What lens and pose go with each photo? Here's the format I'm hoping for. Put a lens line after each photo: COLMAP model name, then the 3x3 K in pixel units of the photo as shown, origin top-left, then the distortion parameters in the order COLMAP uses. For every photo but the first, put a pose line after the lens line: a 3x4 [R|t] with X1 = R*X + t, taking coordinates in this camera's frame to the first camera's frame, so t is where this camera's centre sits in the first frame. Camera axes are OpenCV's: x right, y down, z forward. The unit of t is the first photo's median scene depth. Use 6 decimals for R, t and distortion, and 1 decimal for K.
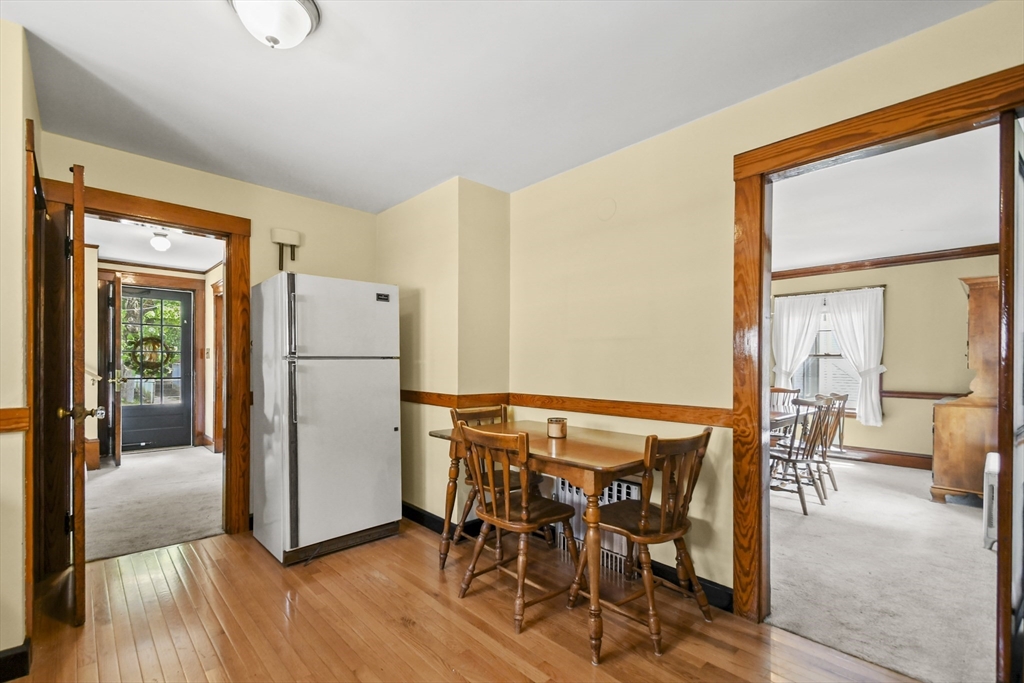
lens RADIAL K [[451.9, 0, 511.2], [0, 451.9, 366.6], [0, 0, 1]] dist [0.000696, 0.000110]
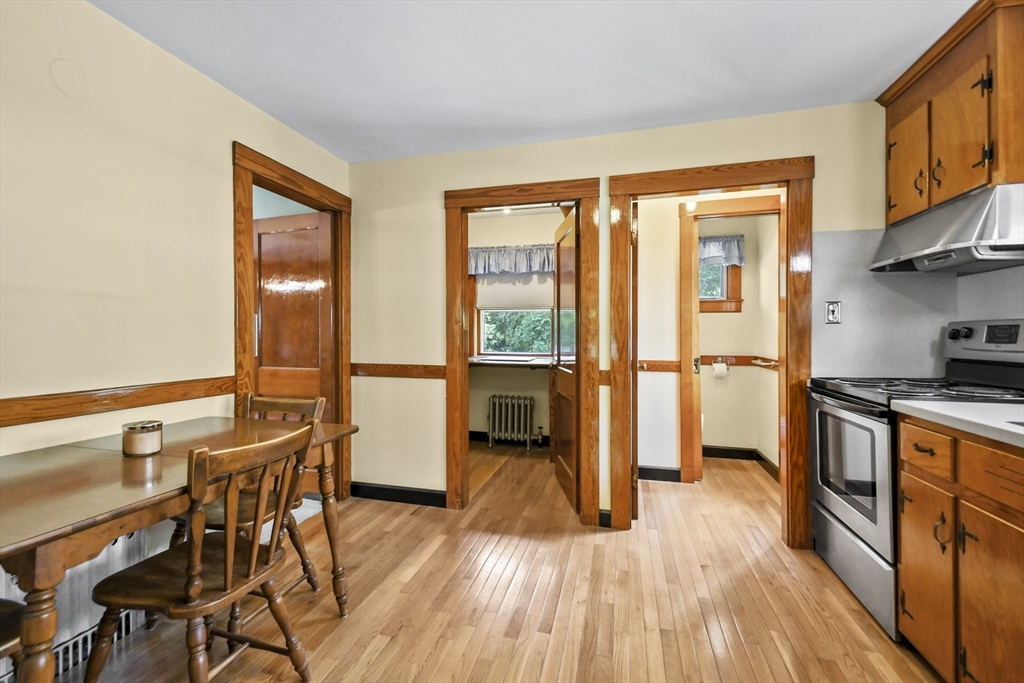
lens RADIAL K [[450.6, 0, 491.7], [0, 450.6, 333.4], [0, 0, 1]] dist [0.000338, -0.009887]
pose [[-0.499716, -0.000793, 0.866189, -0.625745], [-0.001482, 0.999999, 0.000061, -0.006041], [-0.866188, -0.001253, -0.499717, 0.844947]]
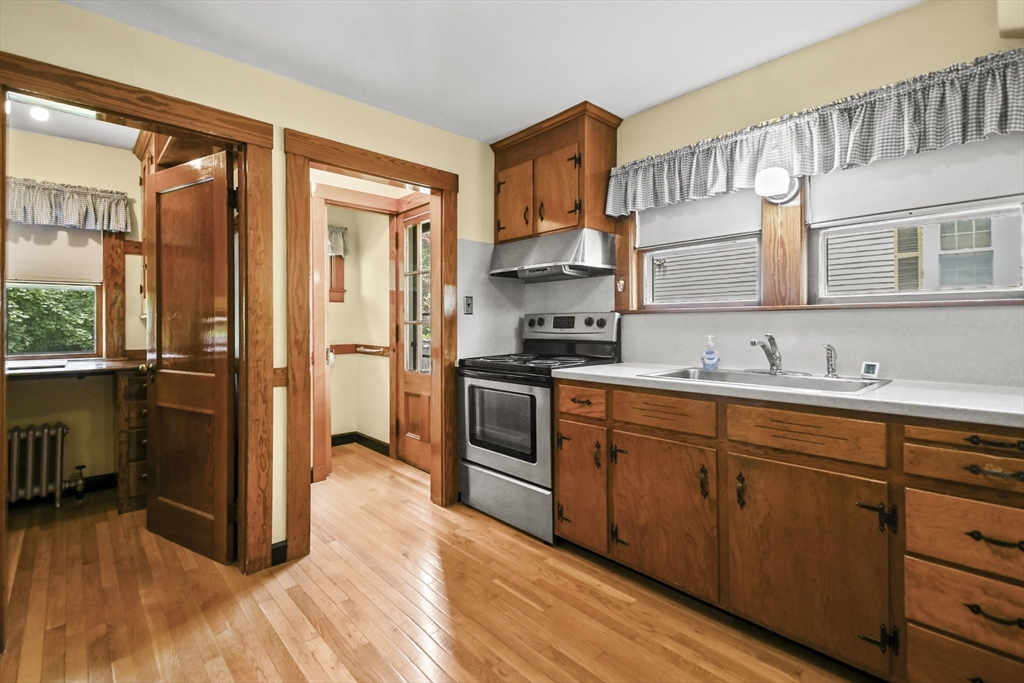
lens RADIAL K [[449.6, 0, 498.8], [0, 449.6, 323.7], [0, 0, 1]] dist [0.009431, -0.007856]
pose [[-0.999658, 0.000966, 0.026129, -0.273289], [0.000957, 0.999999, -0.000351, -0.002661], [-0.026130, -0.000326, -0.999659, 0.923912]]
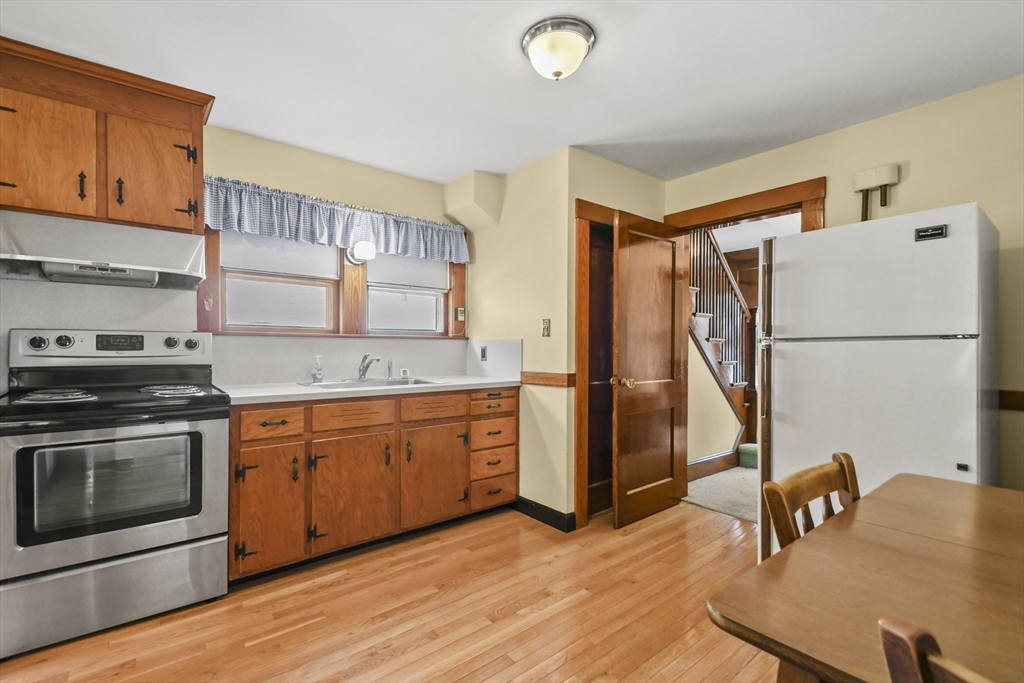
lens RADIAL K [[452.8, 0, 483.4], [0, 452.8, 352.0], [0, 0, 1]] dist [0.001158, -0.000088]
pose [[-0.105139, 0.005930, -0.994440, 0.399717], [-0.007605, 0.999948, 0.006767, 0.000497], [0.994428, 0.008274, -0.105089, 0.550228]]
